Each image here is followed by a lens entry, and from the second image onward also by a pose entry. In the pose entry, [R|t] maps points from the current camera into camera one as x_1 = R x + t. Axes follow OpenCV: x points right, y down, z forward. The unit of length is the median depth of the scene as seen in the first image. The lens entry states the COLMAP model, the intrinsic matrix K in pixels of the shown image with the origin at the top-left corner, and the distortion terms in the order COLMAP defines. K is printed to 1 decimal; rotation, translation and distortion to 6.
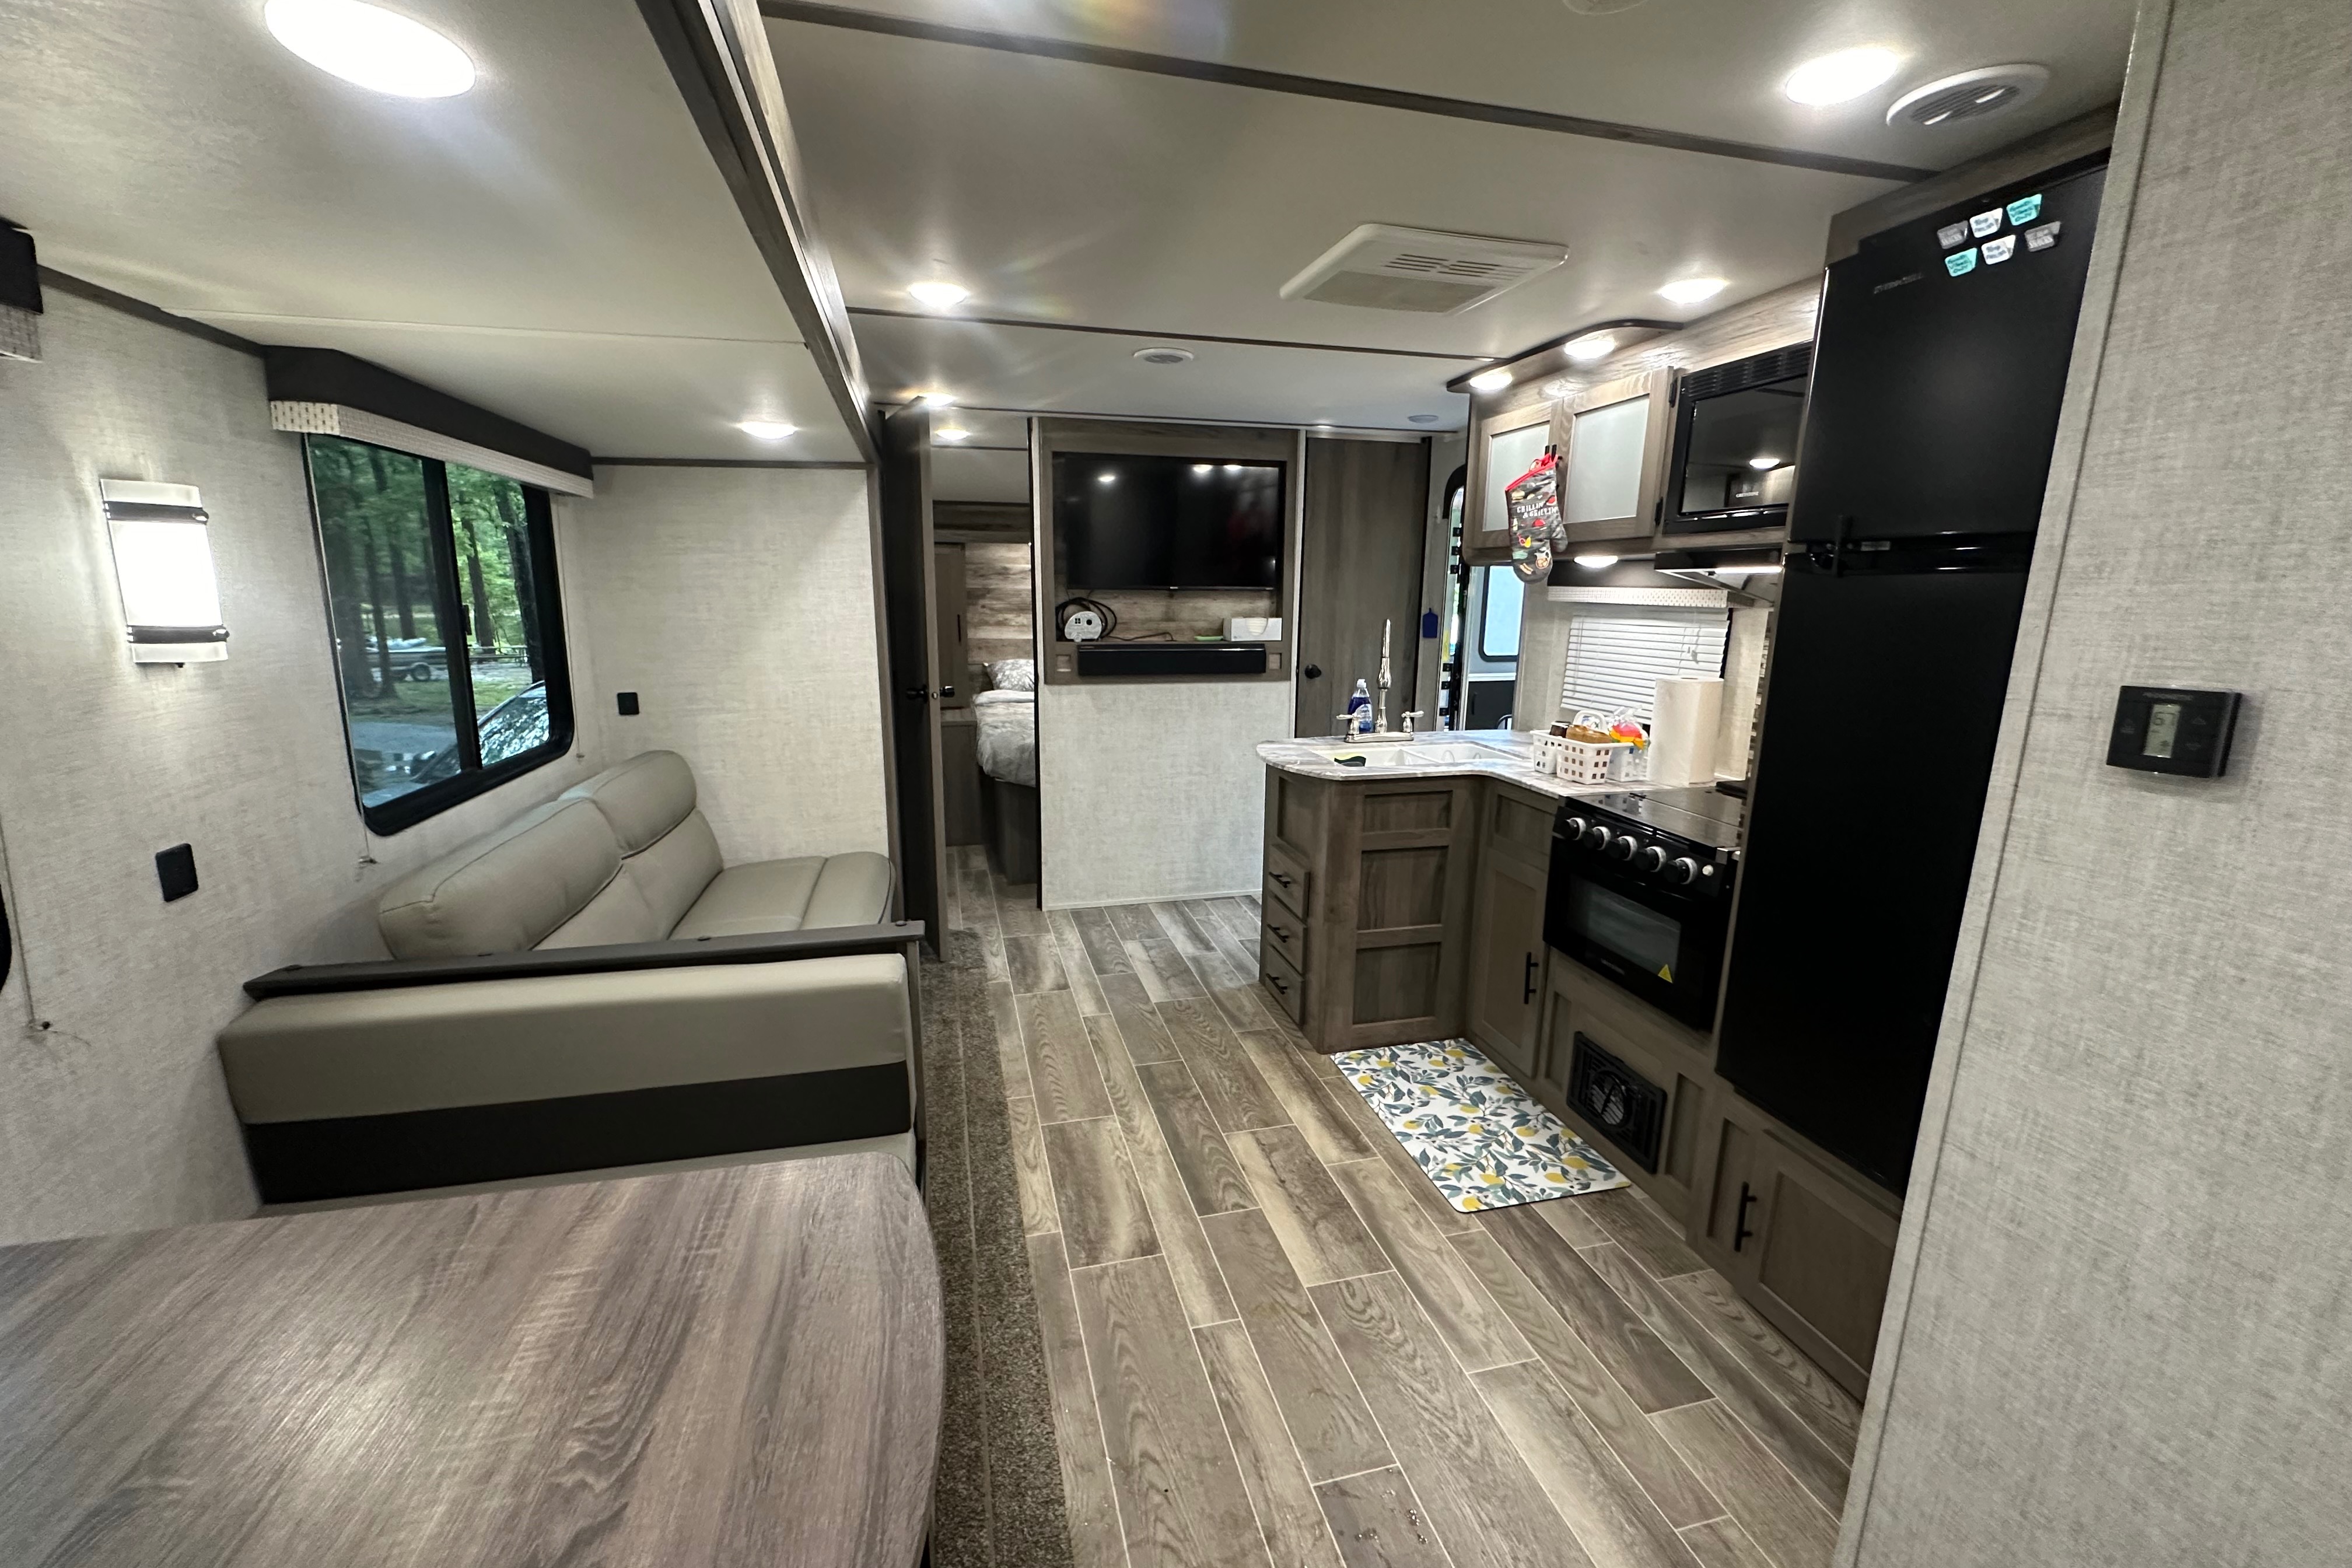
lens RADIAL K [[938.3, 0, 1170.0], [0, 938.3, 779.8], [0, 0, 1]] dist [-0.002835, 0.000059]
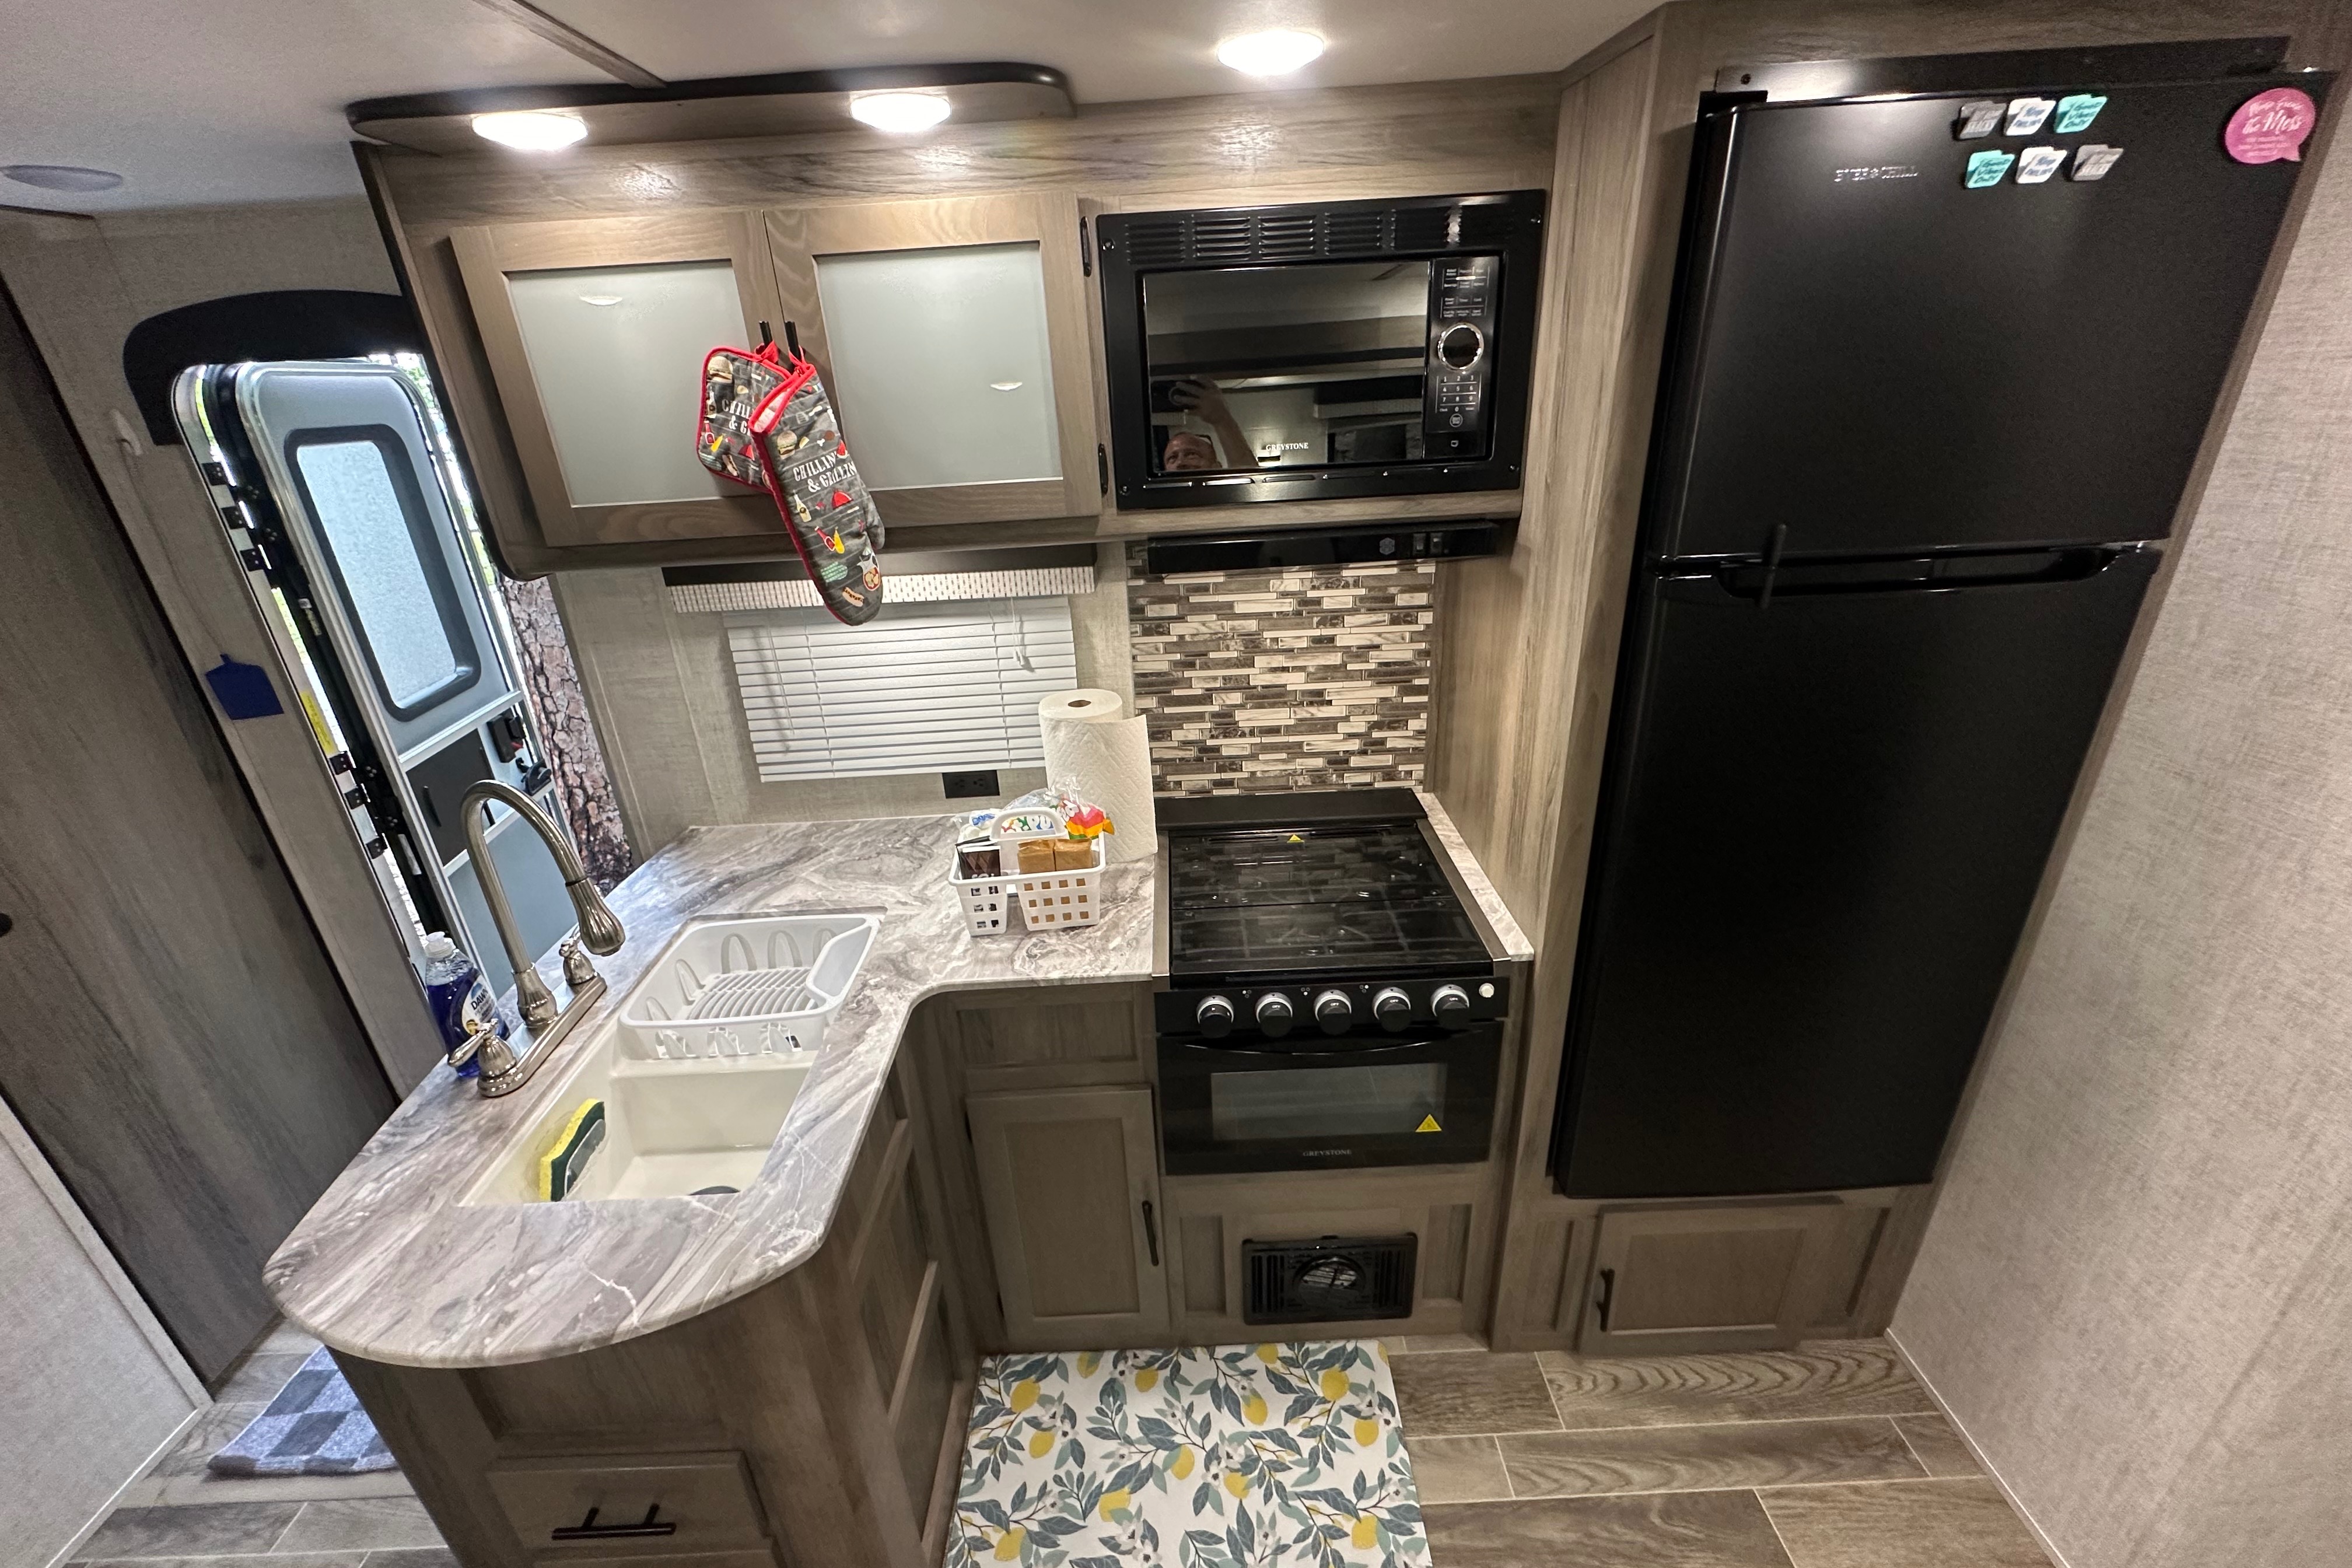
lens RADIAL K [[938.3, 0, 1172.3], [0, 938.3, 780.5], [0, 0, 1]] dist [-0.002835, 0.000059]
pose [[0.226718, -0.410656, 0.883154, -0.048083], [0.248168, 0.901193, 0.355336, -0.284185], [-0.941813, 0.138610, 0.306228, 0.747475]]
